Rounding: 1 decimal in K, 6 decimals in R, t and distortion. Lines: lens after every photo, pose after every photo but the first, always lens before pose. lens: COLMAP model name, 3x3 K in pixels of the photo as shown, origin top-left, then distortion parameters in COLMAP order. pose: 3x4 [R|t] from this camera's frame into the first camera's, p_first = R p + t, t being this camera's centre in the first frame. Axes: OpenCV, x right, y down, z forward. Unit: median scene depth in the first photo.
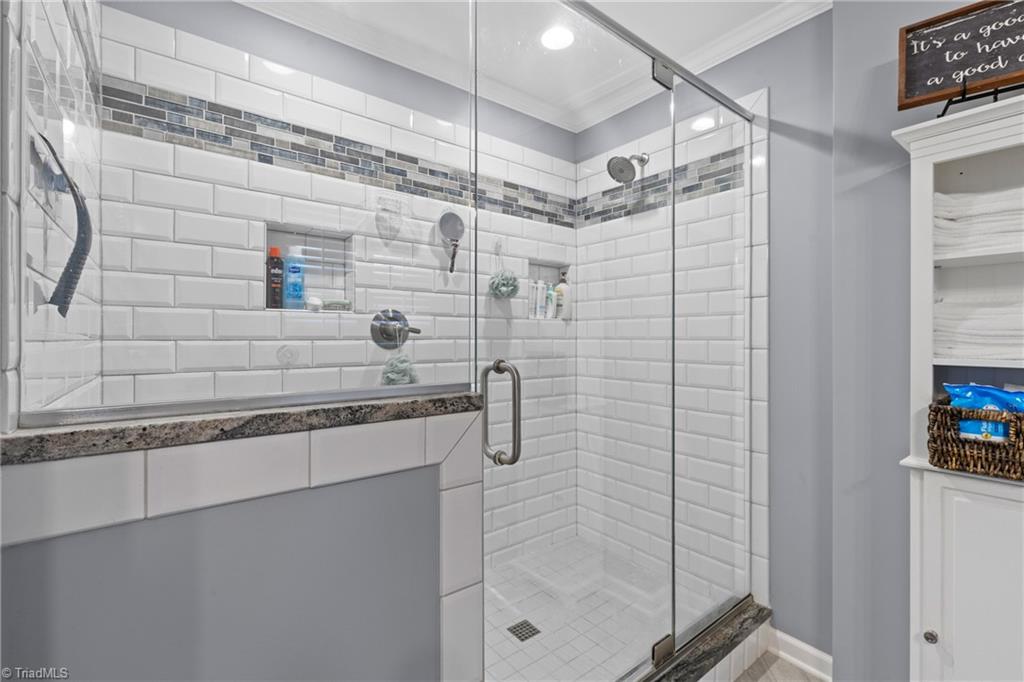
lens RADIAL K [[457.2, 0, 523.4], [0, 457.2, 336.7], [0, 0, 1]] dist [0.000648, -0.000042]
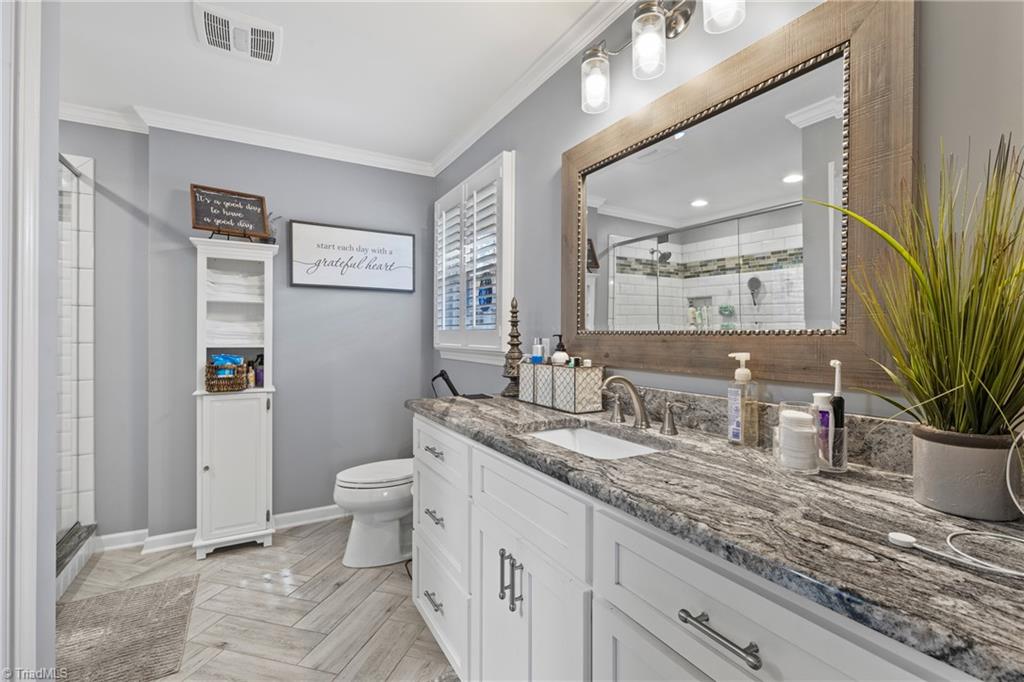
lens RADIAL K [[457.2, 0, 523.4], [0, 457.2, 336.7], [0, 0, 1]] dist [0.000648, -0.000042]
pose [[0.153363, -0.001266, 0.988169, -1.039034], [-0.003591, 0.999992, 0.001839, -0.000367], [-0.988163, -0.003831, 0.153357, -0.840851]]
